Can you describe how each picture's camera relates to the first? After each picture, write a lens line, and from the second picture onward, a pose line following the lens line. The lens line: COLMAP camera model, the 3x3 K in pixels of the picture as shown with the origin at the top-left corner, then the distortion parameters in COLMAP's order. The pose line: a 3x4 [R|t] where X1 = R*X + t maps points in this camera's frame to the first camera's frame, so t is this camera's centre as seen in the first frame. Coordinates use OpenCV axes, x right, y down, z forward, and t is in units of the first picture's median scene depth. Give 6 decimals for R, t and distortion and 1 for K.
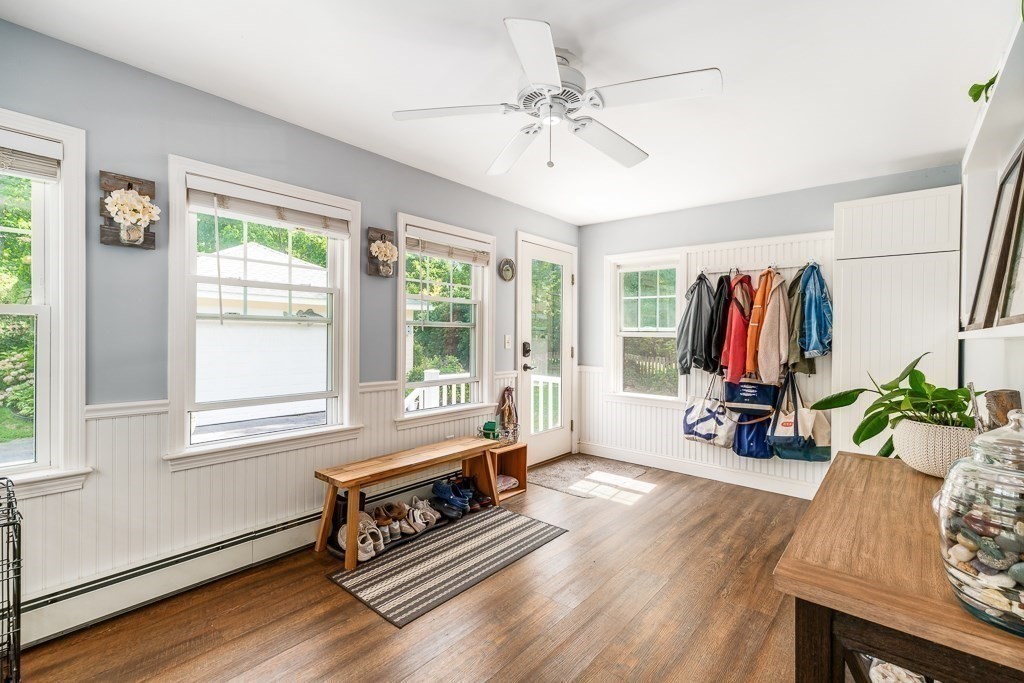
lens RADIAL K [[463.7, 0, 514.3], [0, 463.7, 337.1], [0, 0, 1]] dist [0.007757, 0.000429]
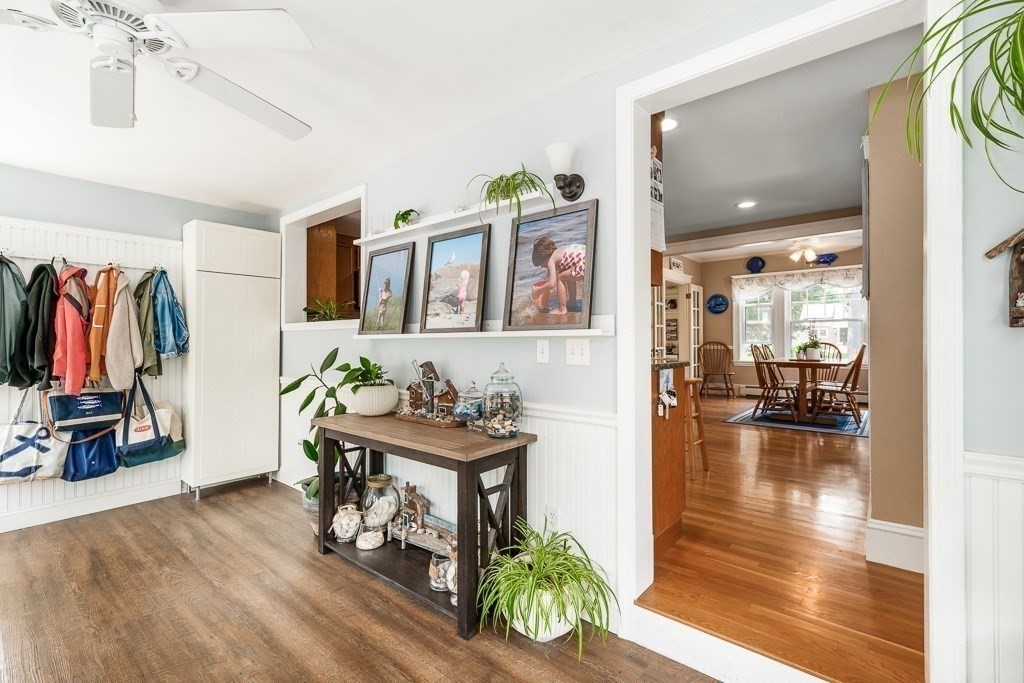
lens RADIAL K [[463.7, 0, 514.1], [0, 463.7, 338.6], [0, 0, 1]] dist [0.007757, 0.000429]
pose [[-0.002594, -0.008193, 0.999963, -0.370685], [0.014188, 0.999865, 0.008229, 0.000417], [-0.999896, 0.014209, -0.002477, 0.205743]]
